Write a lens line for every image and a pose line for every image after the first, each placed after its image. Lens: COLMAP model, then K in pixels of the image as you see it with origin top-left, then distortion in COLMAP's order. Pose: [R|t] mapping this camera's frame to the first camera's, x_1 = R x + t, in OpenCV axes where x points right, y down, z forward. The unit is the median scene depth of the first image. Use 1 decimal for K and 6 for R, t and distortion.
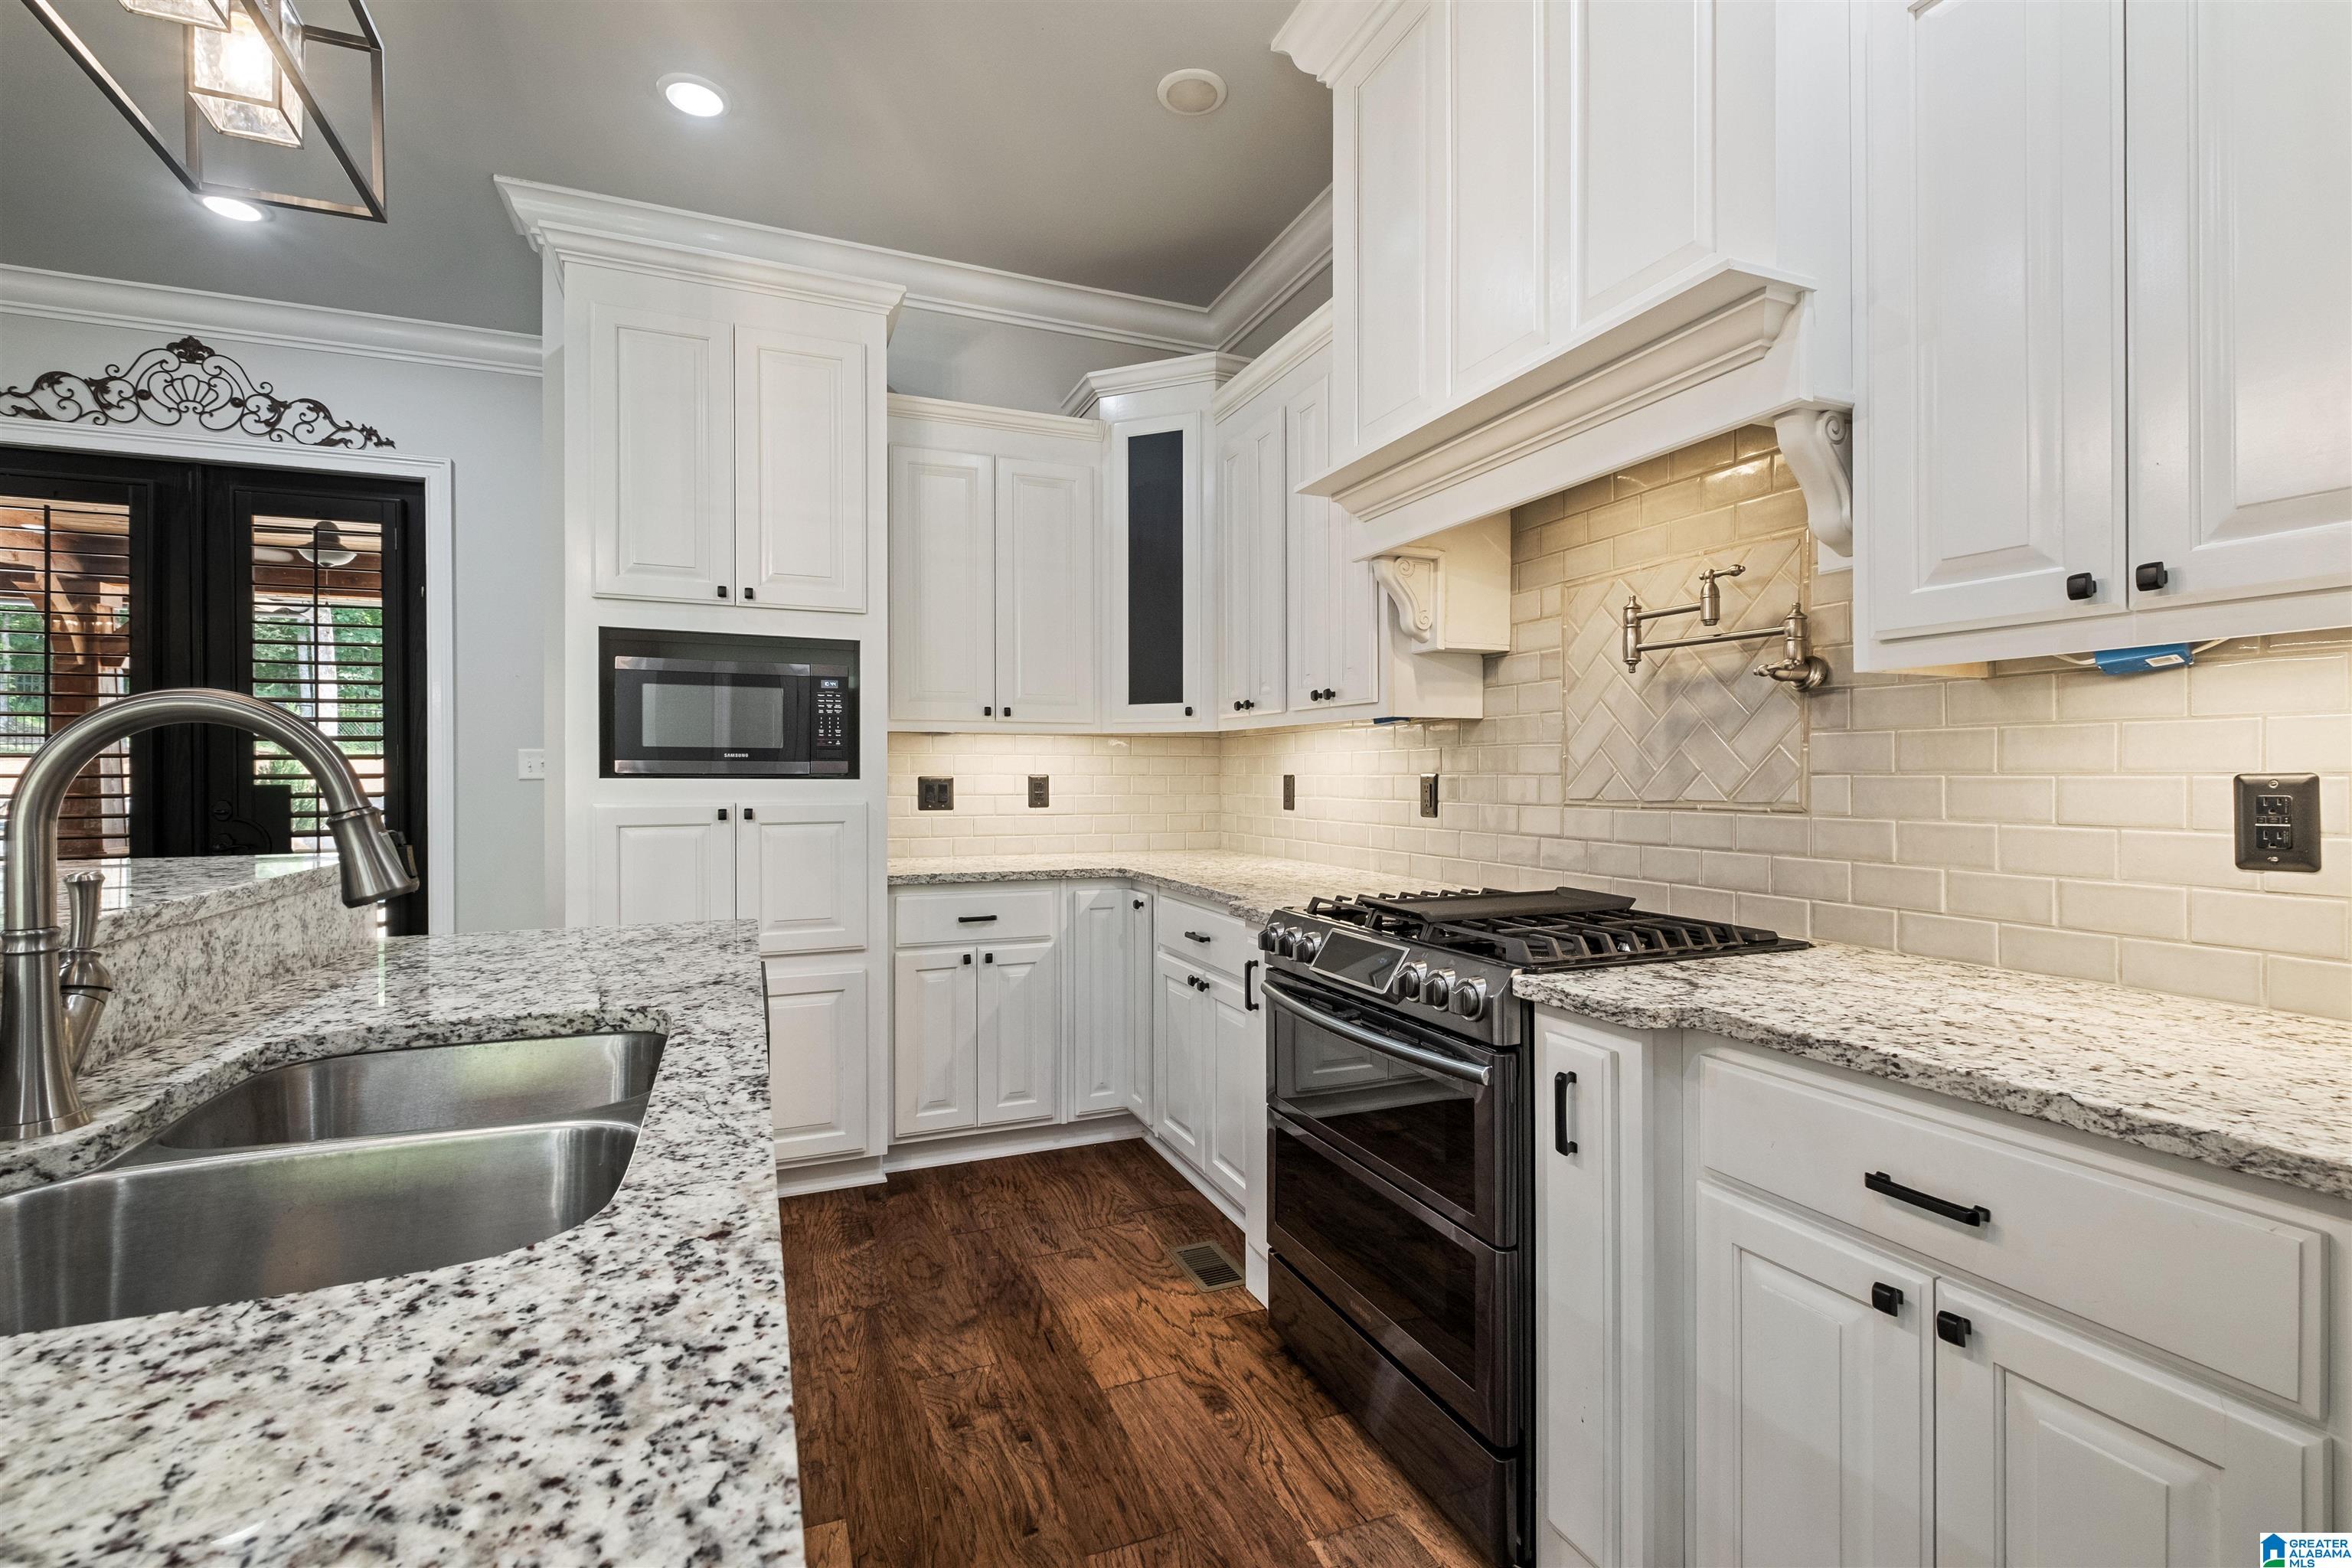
lens RADIAL K [[1024.2, 0, 1165.1], [0, 1024.2, 782.7], [0, 0, 1]] dist [0.006493, -0.002146]
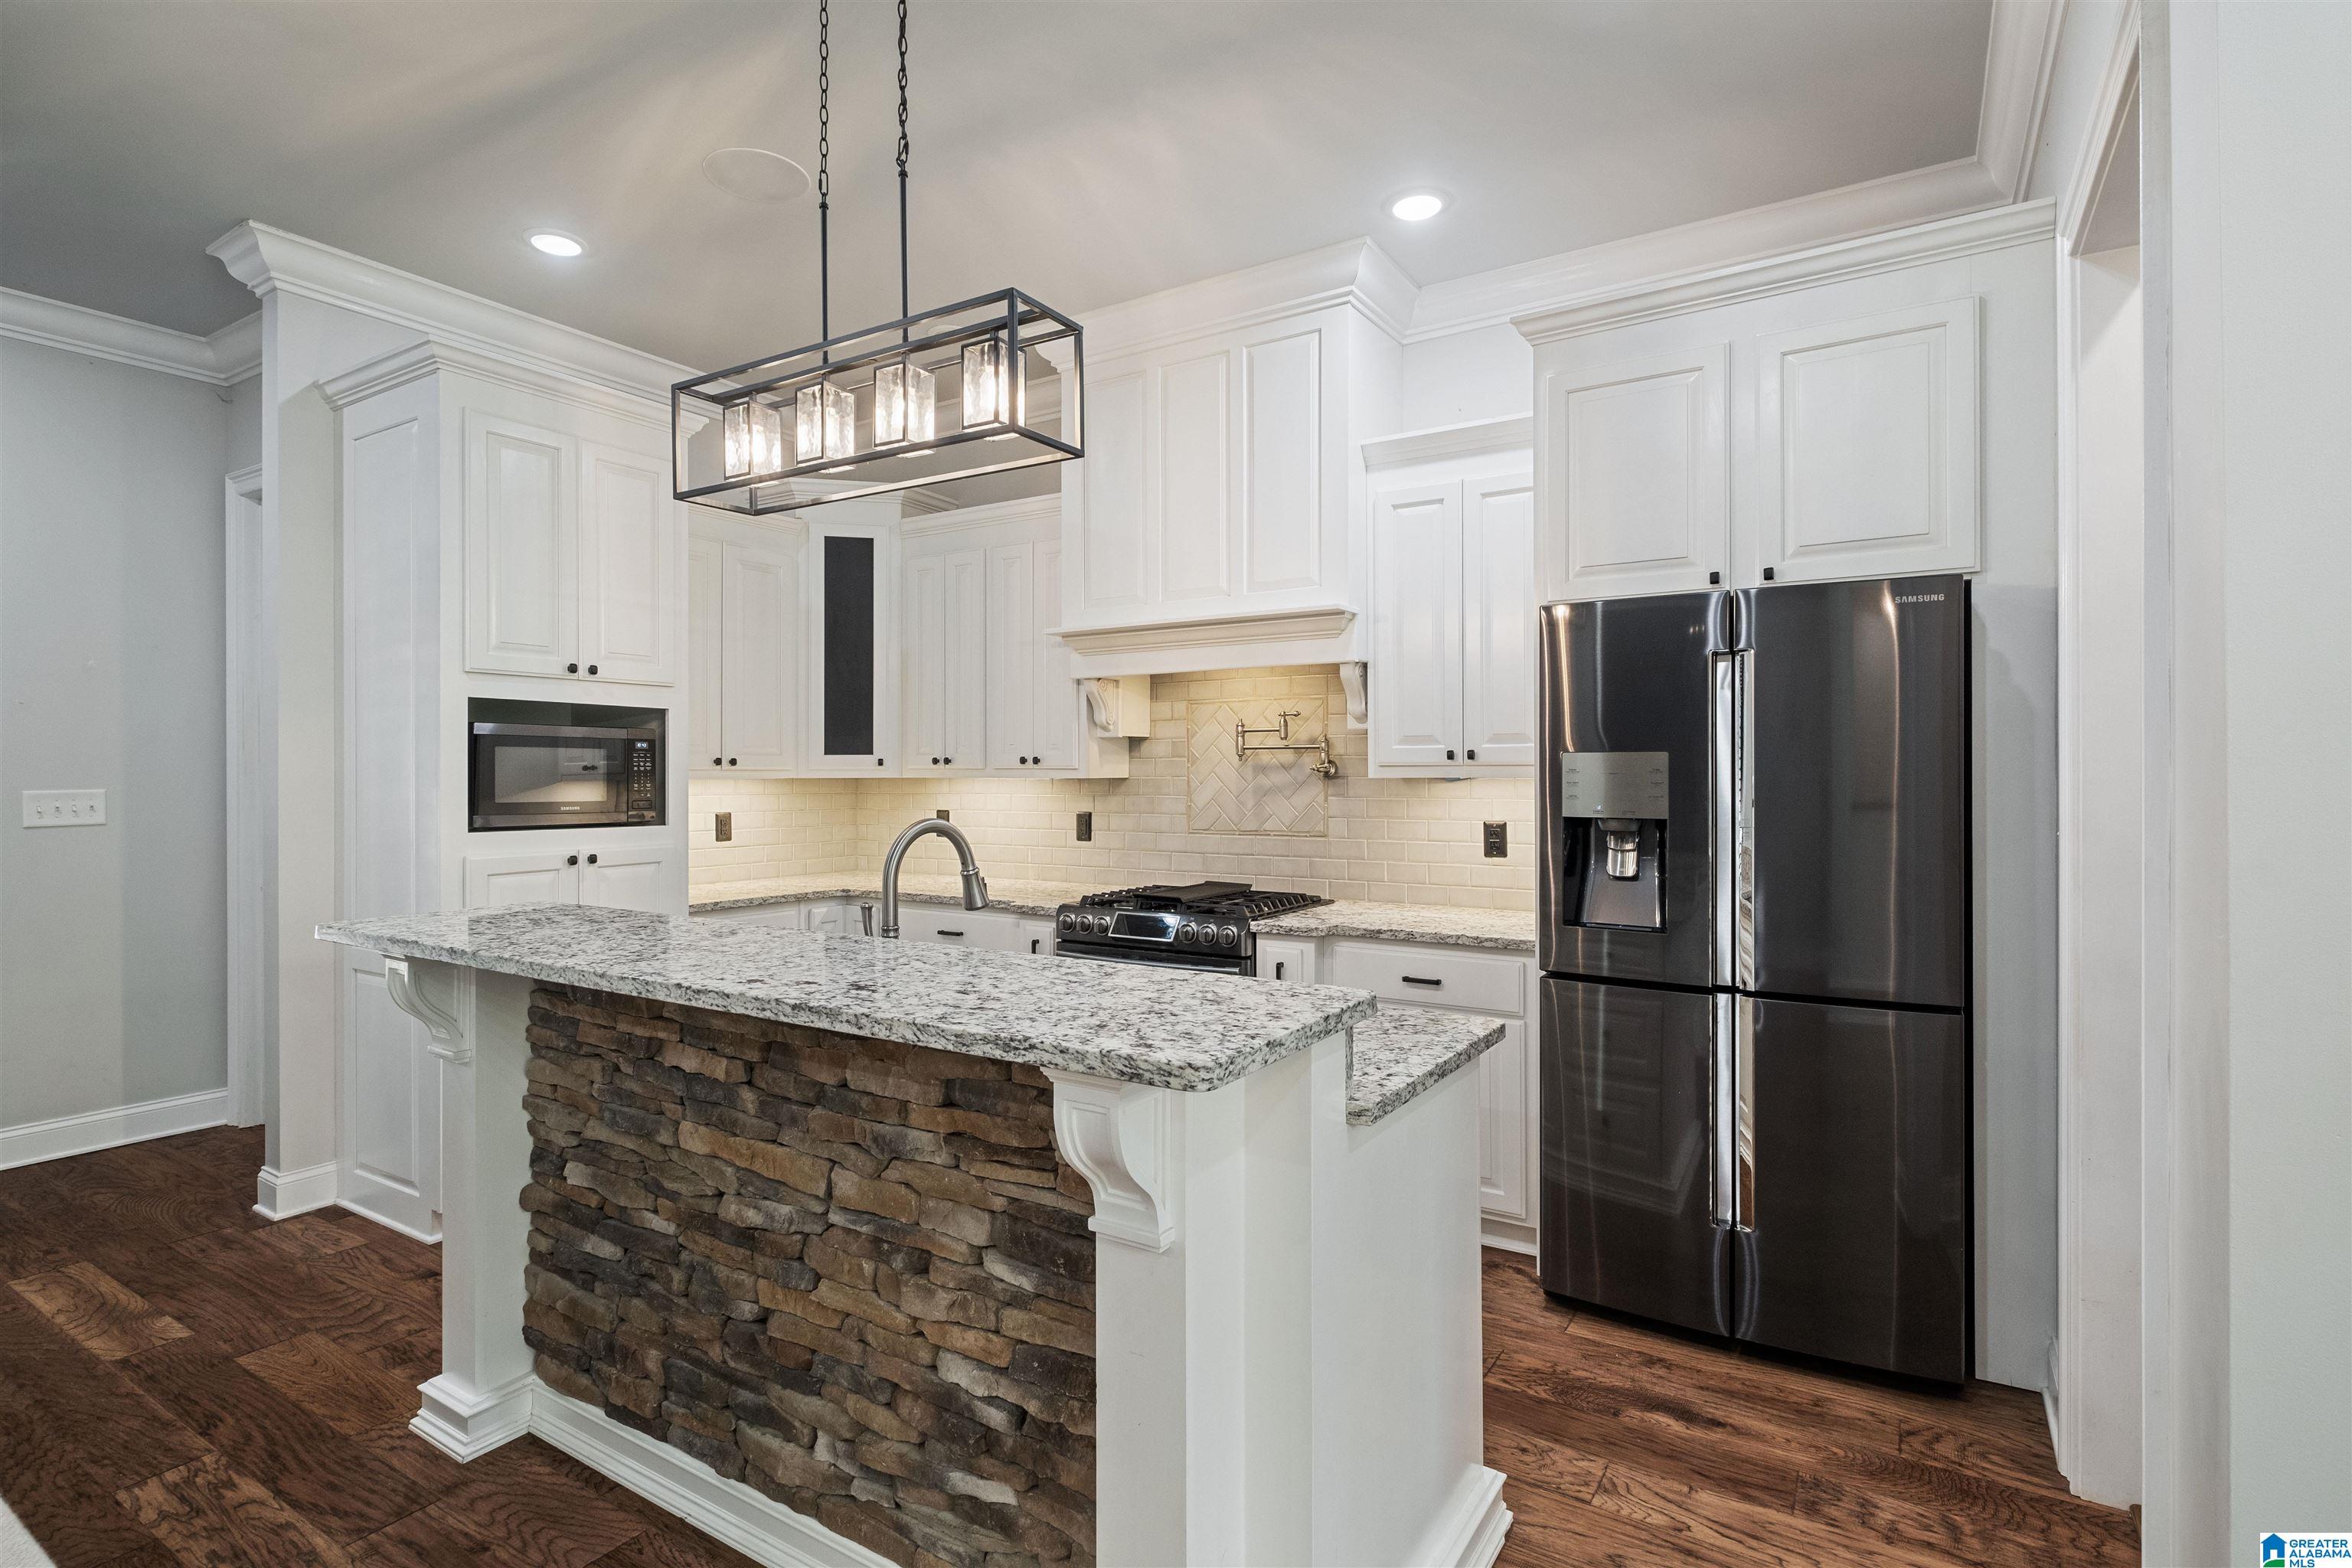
lens RADIAL K [[1141.7, 0, 1157.7], [0, 1141.7, 769.4], [0, 0, 1]] dist [0.010448, -0.000076]
pose [[0.818904, 0.002468, 0.573925, -0.642267], [0.005232, 0.999917, -0.011765, -0.053630], [-0.573906, 0.012638, 0.818824, -0.446275]]
